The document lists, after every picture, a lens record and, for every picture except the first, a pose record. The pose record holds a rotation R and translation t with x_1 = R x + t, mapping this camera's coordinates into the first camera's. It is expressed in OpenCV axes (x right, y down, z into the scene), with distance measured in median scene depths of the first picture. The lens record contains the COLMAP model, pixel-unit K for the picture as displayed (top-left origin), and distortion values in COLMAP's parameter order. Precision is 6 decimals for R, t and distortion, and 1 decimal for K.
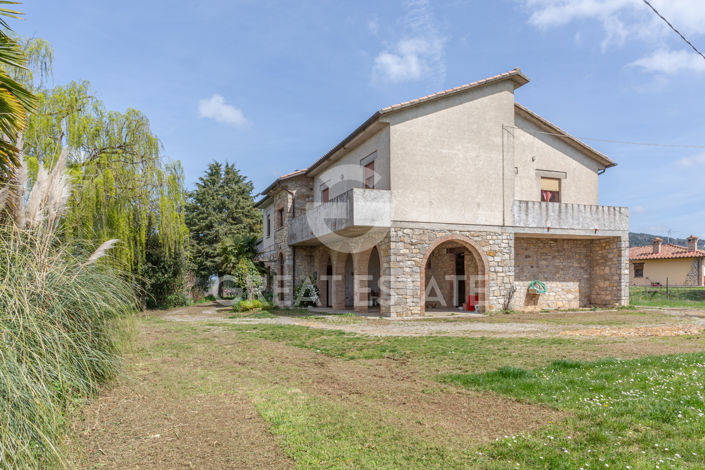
lens RADIAL K [[500.0, 0, 346.4], [0, 500.0, 236.0], [0, 0, 1]] dist [-0.012472, -0.005421]
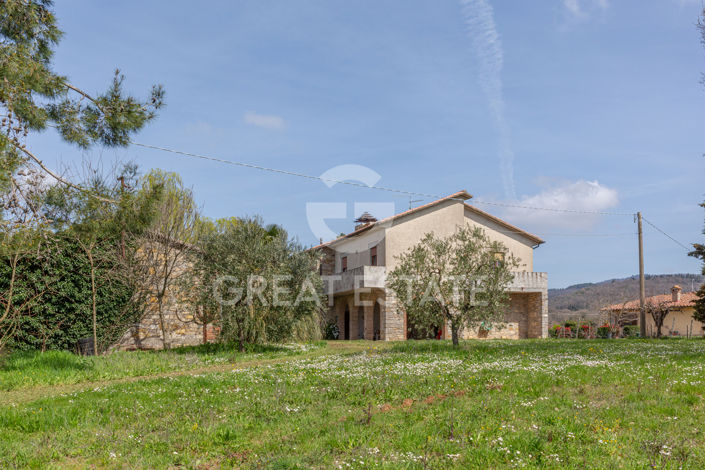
lens RADIAL K [[779.9, 0, 357.3], [0, 779.9, 231.4], [0, 0, 1]] dist [-0.100576, 0.000000]
pose [[0.999812, 0.002295, -0.019266, 0.035724], [-0.003300, 0.998625, -0.052314, -0.058082], [0.019120, 0.052368, 0.998445, -1.371151]]
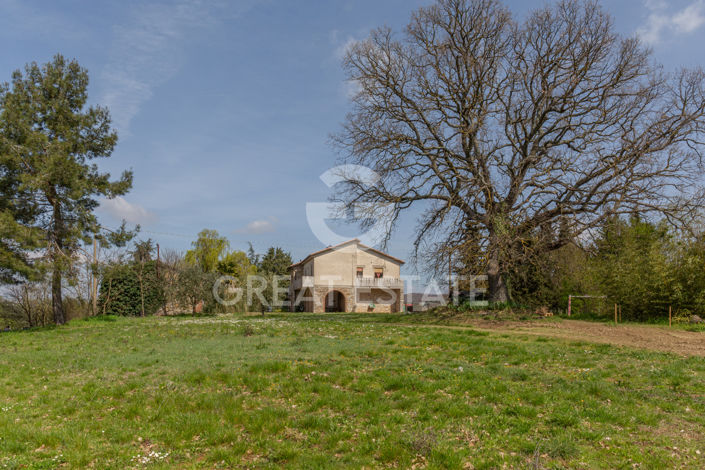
lens RADIAL K [[500.0, 0, 349.7], [0, 500.0, 240.1], [0, 0, 1]] dist [-0.012472, -0.005421]
pose [[0.991903, -0.003118, -0.126956, 0.626371], [-0.004030, 0.998422, -0.056007, -0.119455], [0.126931, 0.056065, 0.990326, -1.979440]]
